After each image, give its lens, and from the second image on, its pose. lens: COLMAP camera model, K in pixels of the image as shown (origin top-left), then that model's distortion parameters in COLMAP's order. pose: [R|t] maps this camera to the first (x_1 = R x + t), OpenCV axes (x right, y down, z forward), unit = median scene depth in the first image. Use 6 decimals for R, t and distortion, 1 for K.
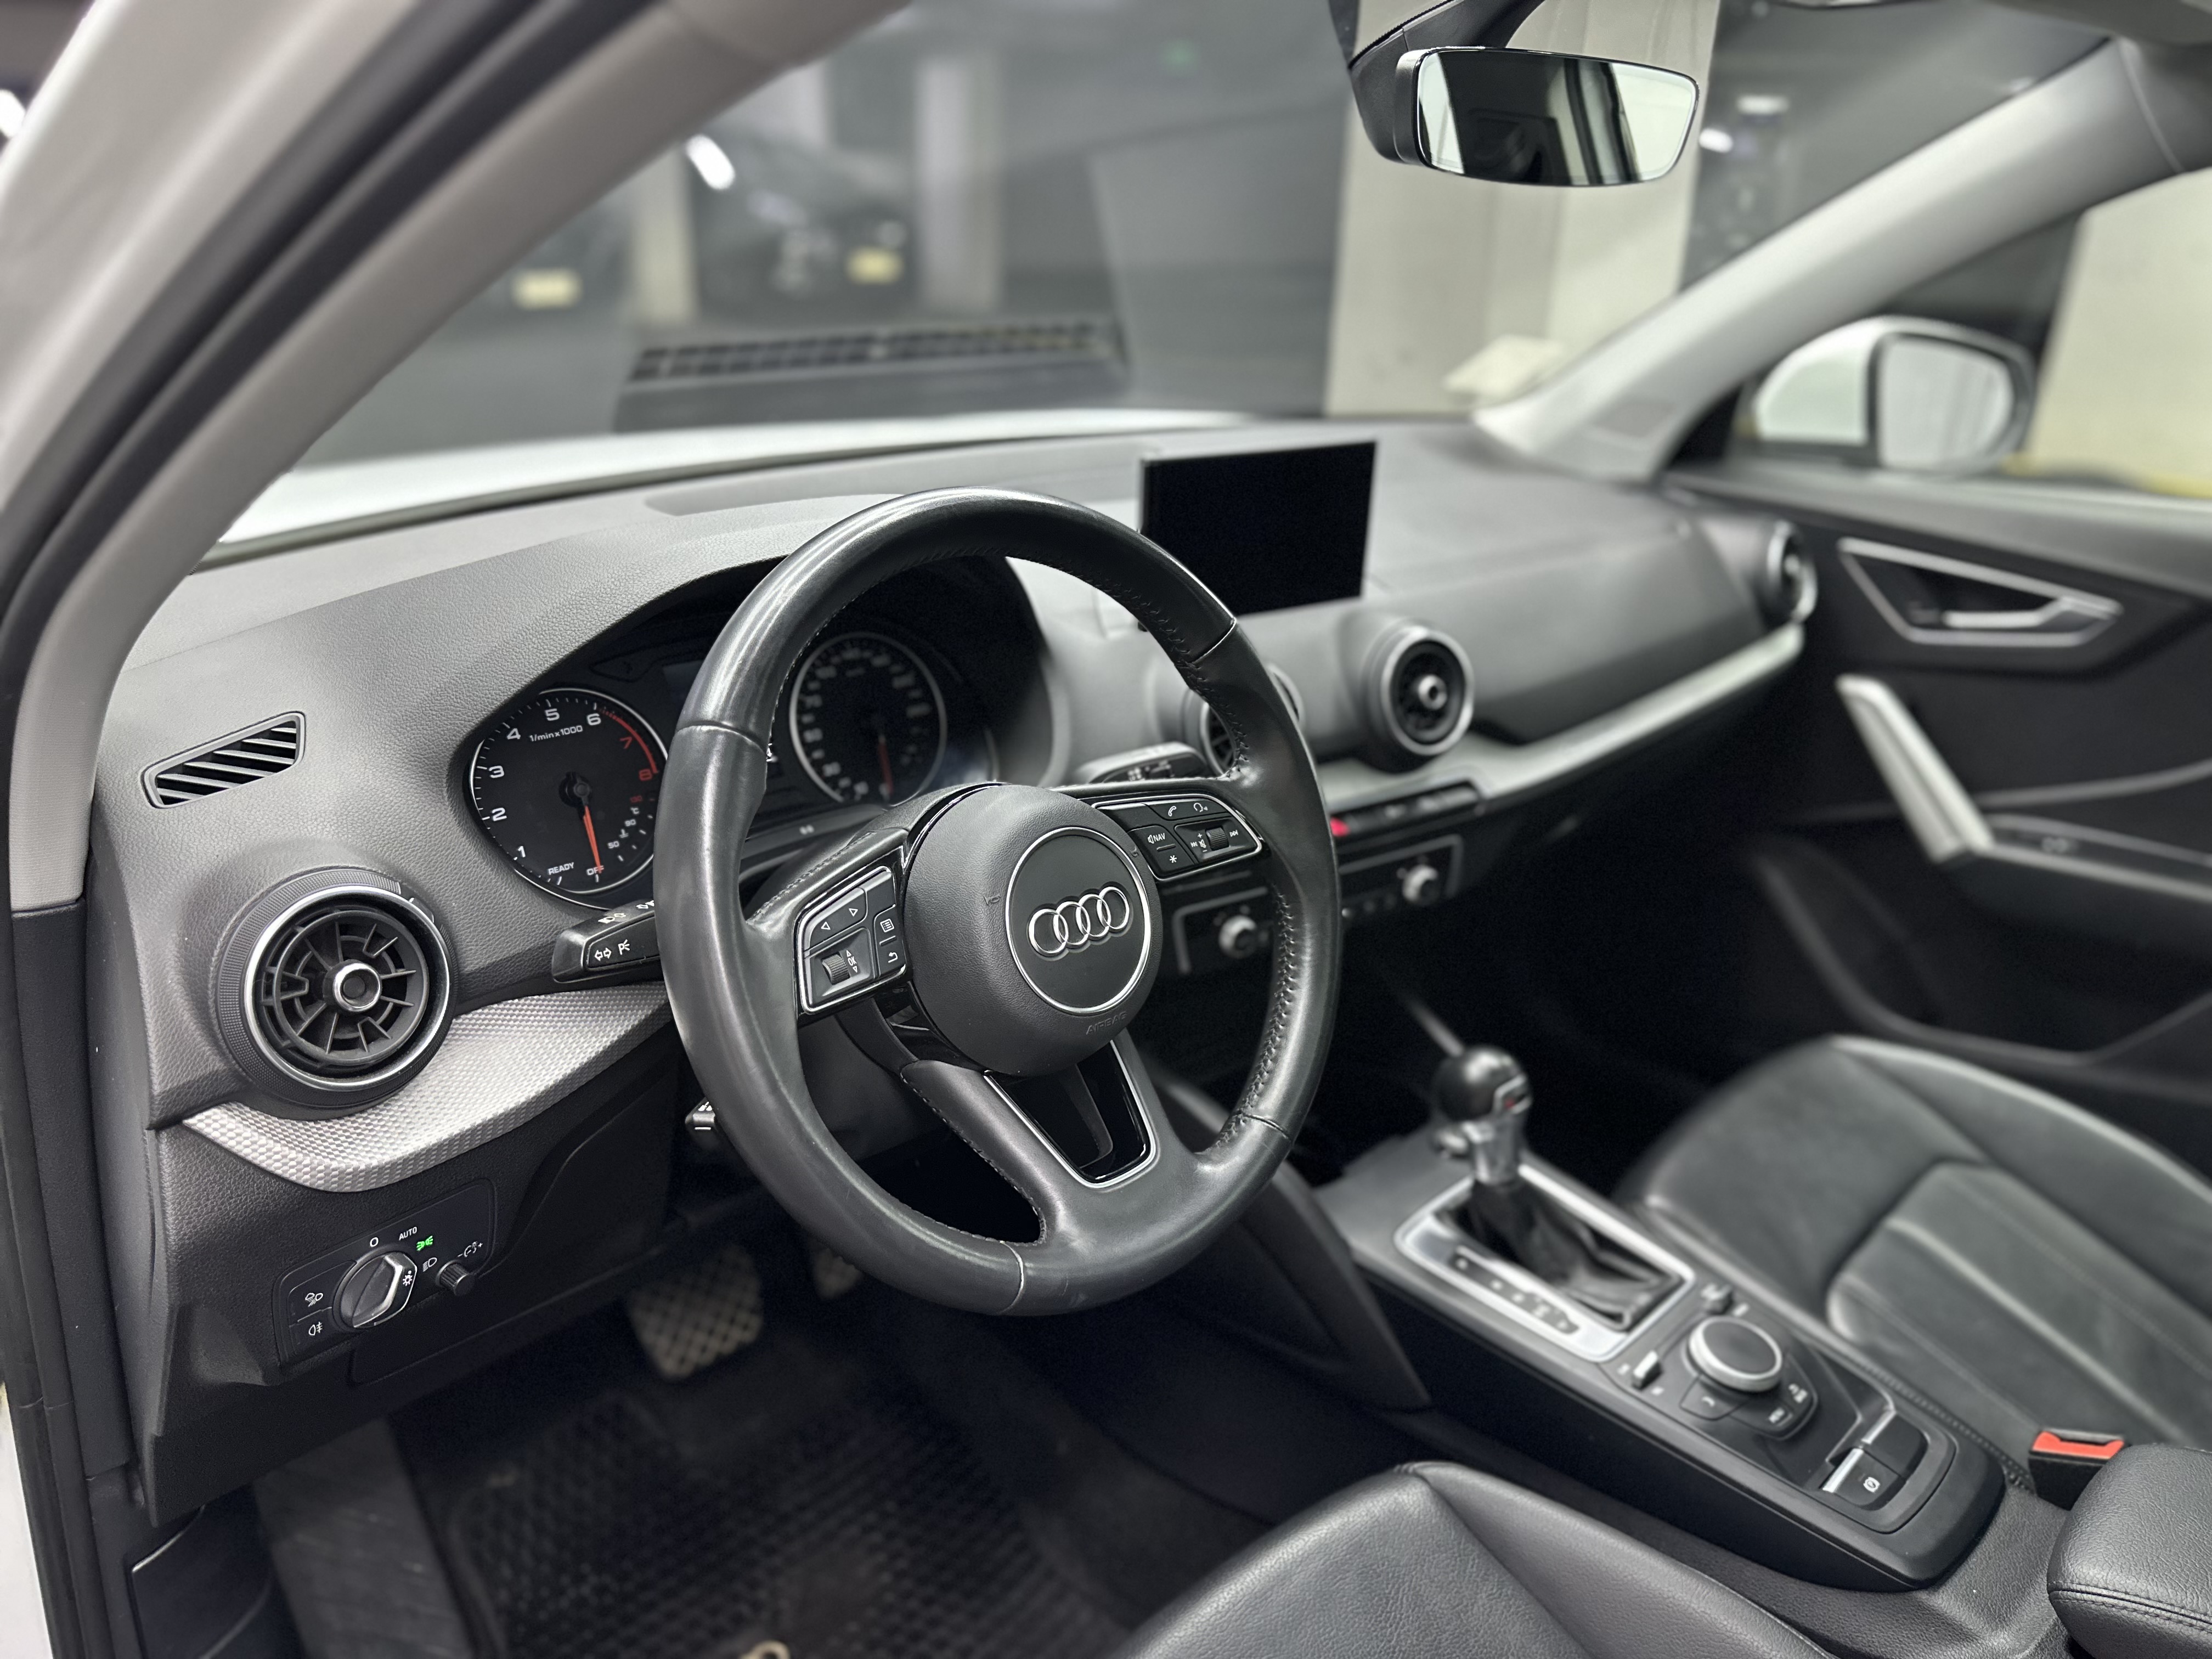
lens RADIAL K [[1540.3, 0, 1106.0], [0, 1540.3, 829.5], [0, 0, 1]] dist [0.002213, -0.002359]
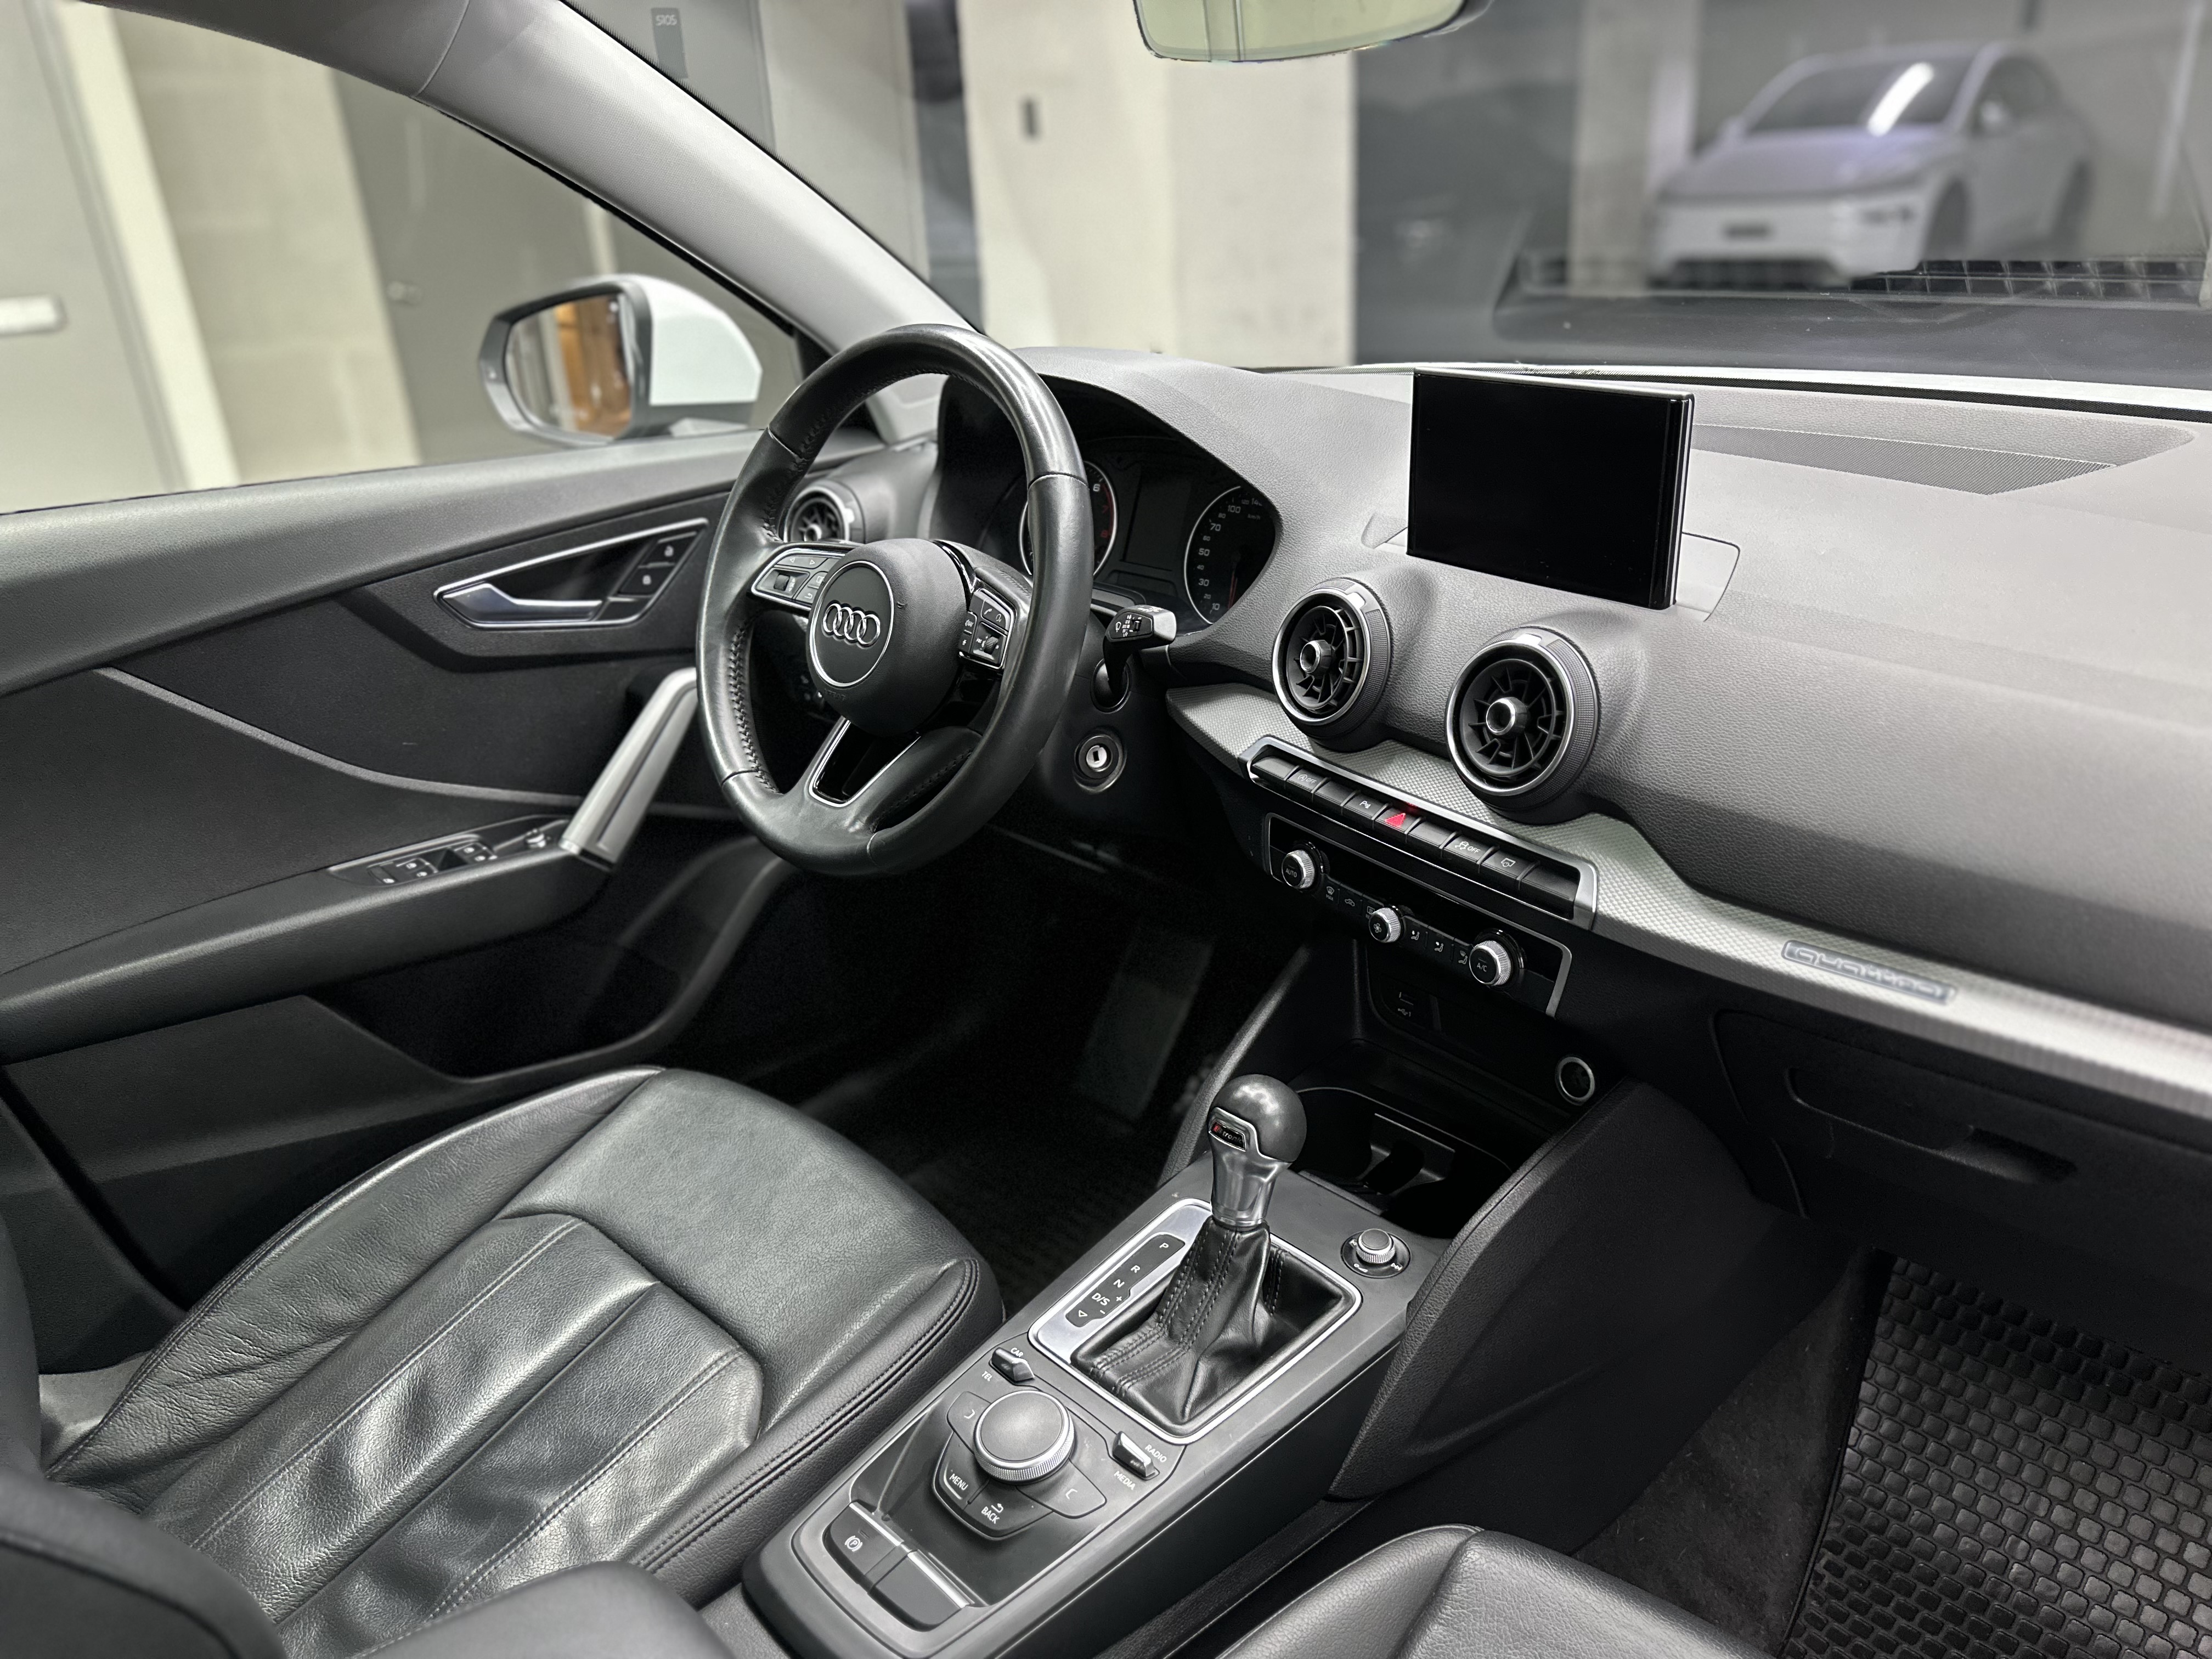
lens RADIAL K [[1521.7, 0, 1106.0], [0, 1521.7, 829.5], [0, 0, 1]] dist [0.090728, -0.094238]
pose [[0.005443, 0.371438, -0.928442, 0.988894], [-0.331205, 0.876721, 0.348805, -0.251408], [0.943543, 0.305606, 0.127794, 0.754300]]
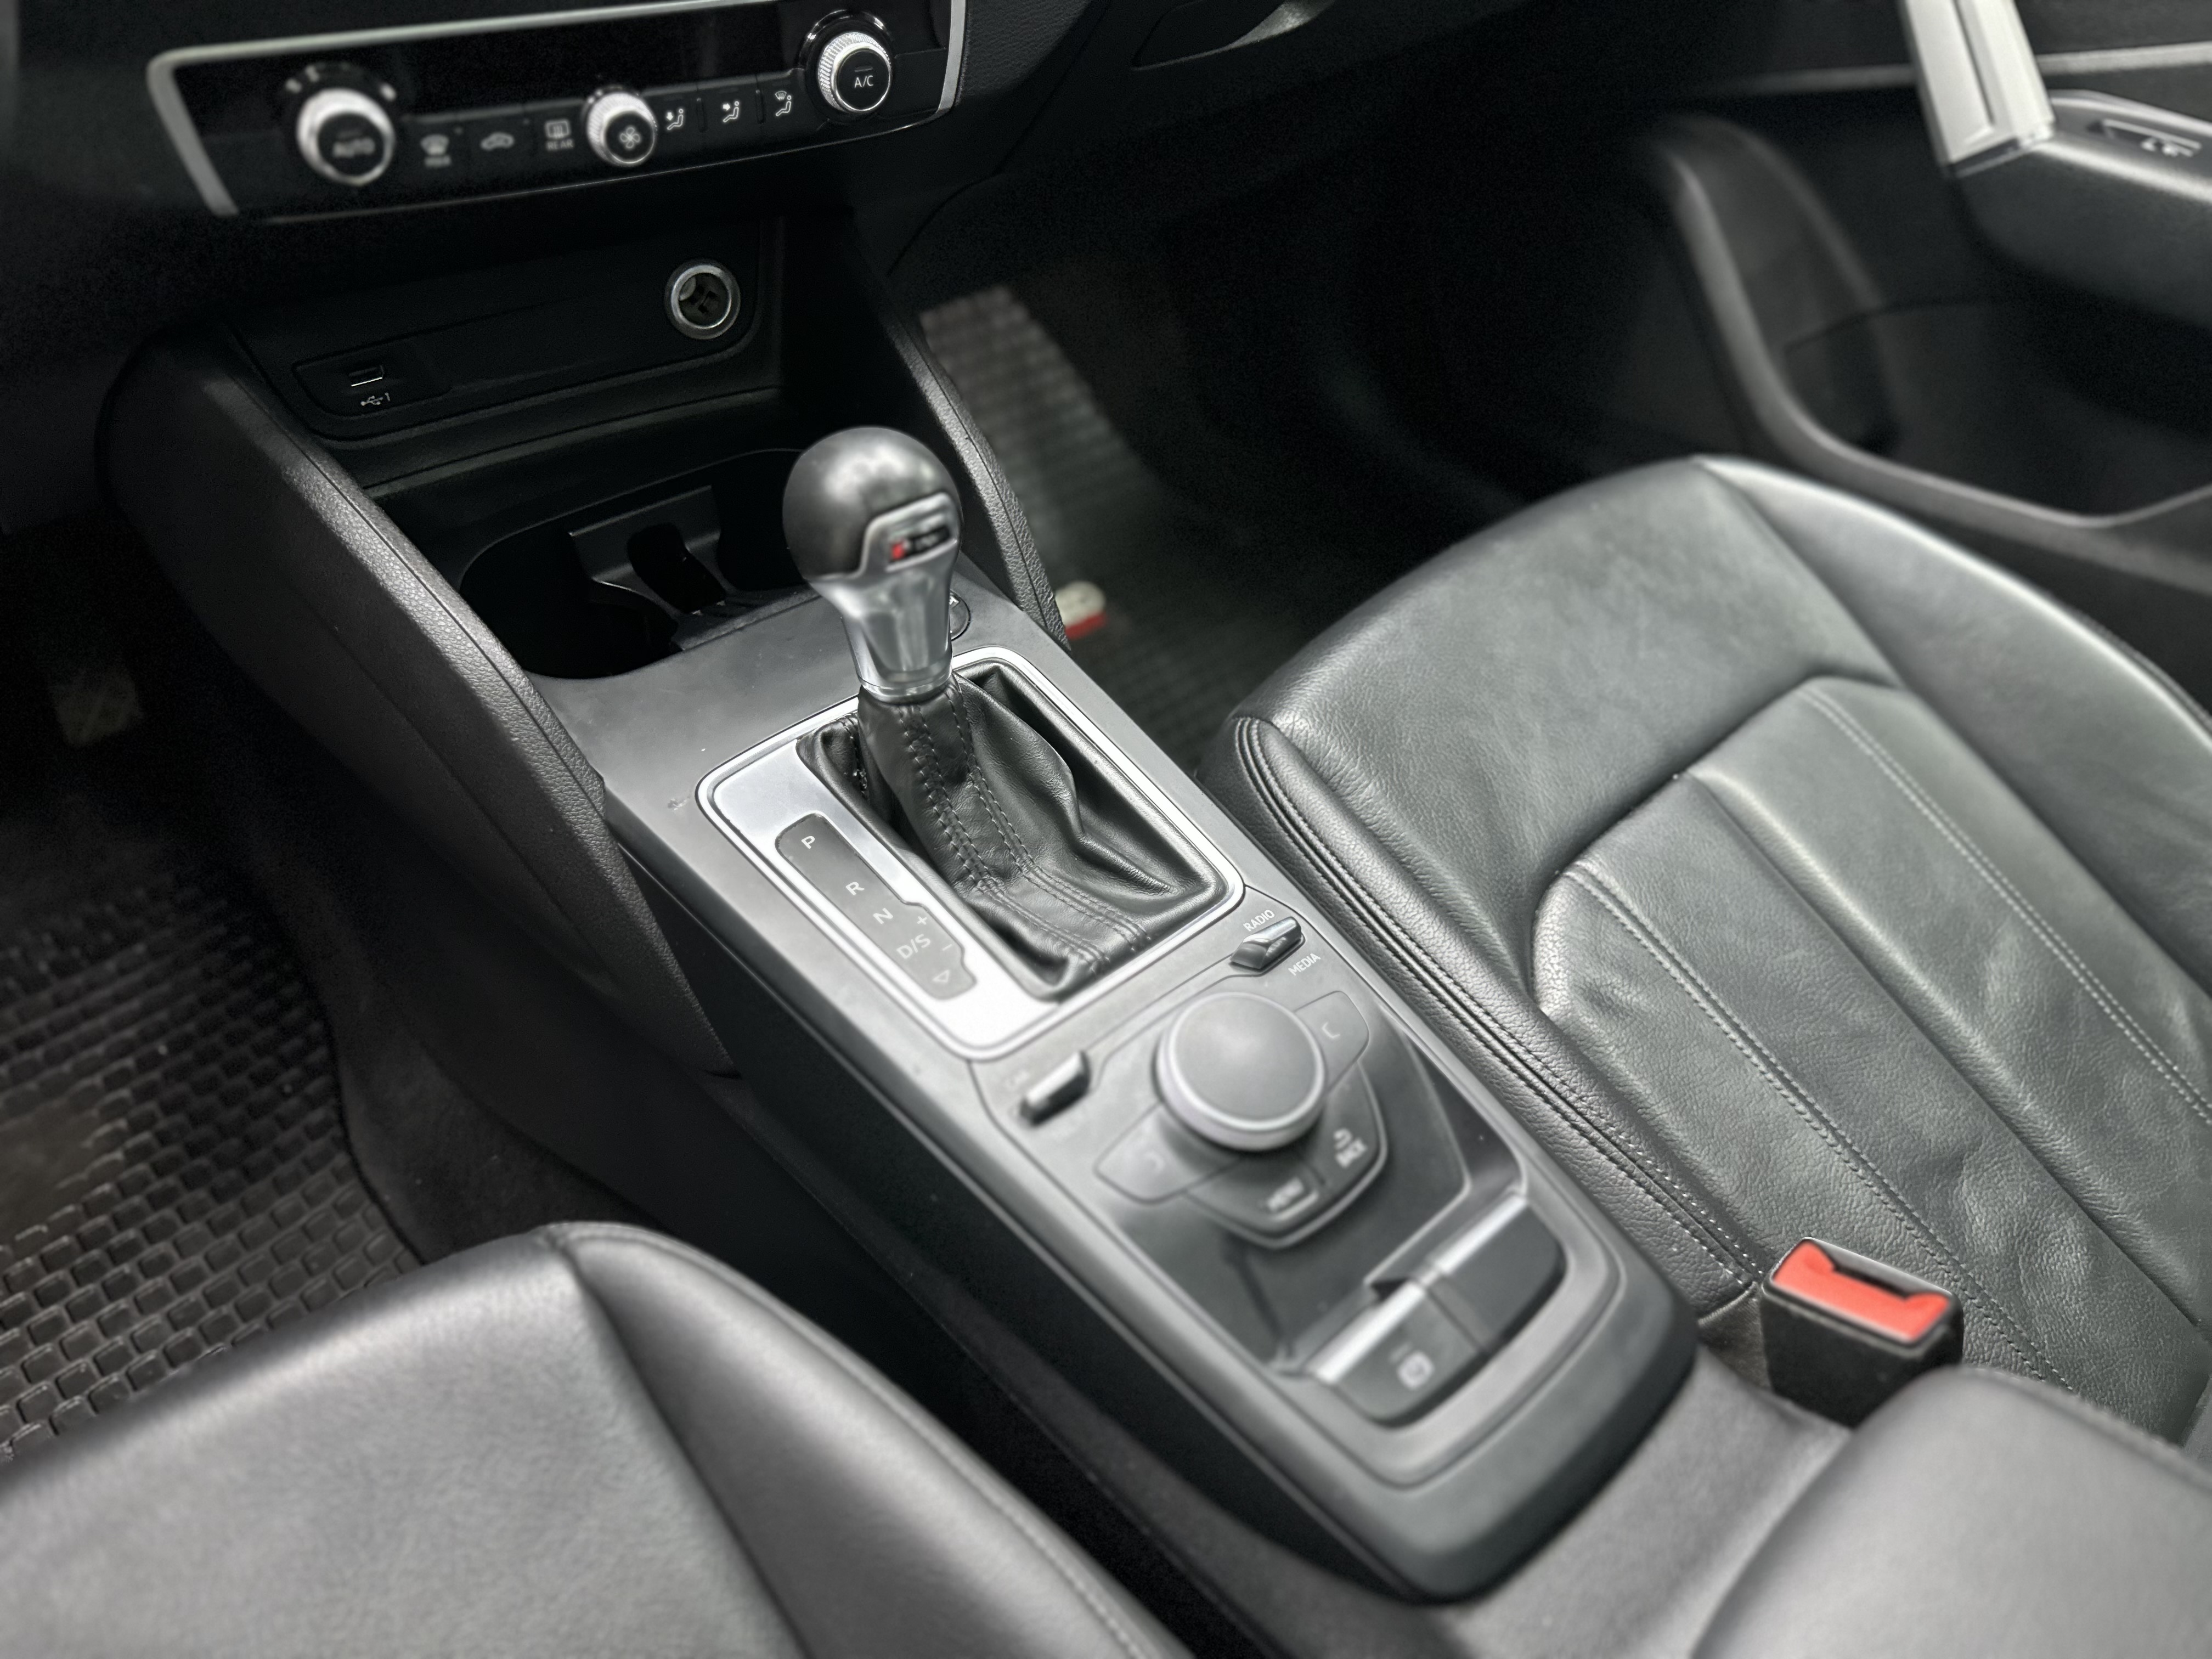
lens RADIAL K [[1593.7, 0, 1010.7], [0, 1593.7, 836.6], [0, 0, 1]] dist [0.089785, -0.122387]
pose [[0.997543, 0.070030, 0.001717, 0.298005], [-0.065346, 0.921429, 0.383012, 0.065265], [0.025241, -0.382184, 0.923742, 0.491183]]
